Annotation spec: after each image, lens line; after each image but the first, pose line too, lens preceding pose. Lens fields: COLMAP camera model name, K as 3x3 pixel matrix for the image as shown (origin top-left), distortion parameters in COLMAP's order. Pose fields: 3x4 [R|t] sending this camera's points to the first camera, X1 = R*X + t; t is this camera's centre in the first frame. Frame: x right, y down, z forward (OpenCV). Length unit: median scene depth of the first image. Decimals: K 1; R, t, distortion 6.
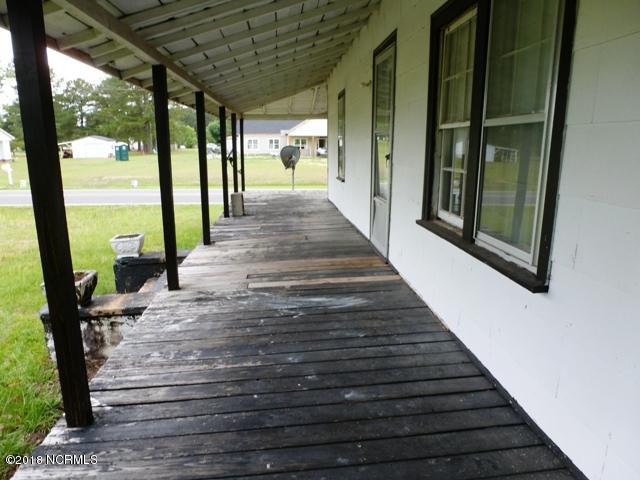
lens RADIAL K [[455.0, 0, 320.0], [0, 455.0, 240.0], [0, 0, 1]] dist [-0.067360, 0.026516]
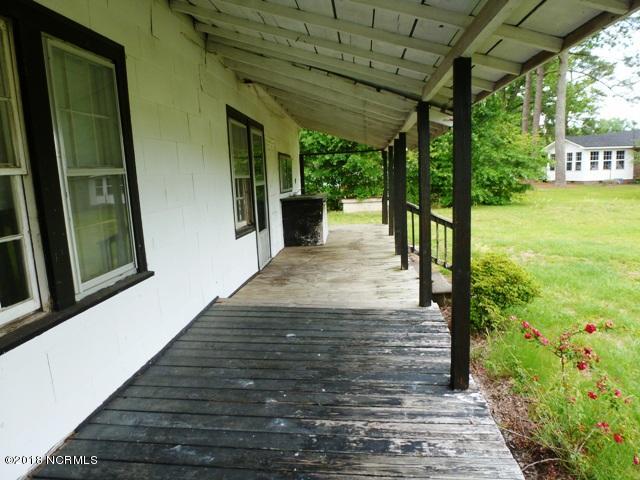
lens RADIAL K [[455.0, 0, 320.0], [0, 455.0, 240.0], [0, 0, 1]] dist [-0.067360, 0.026516]
pose [[-0.983541, 0.014206, 0.180127, -0.310244], [0.077820, 0.933009, 0.351338, -0.390274], [-0.163069, 0.359572, -0.918758, 1.712022]]
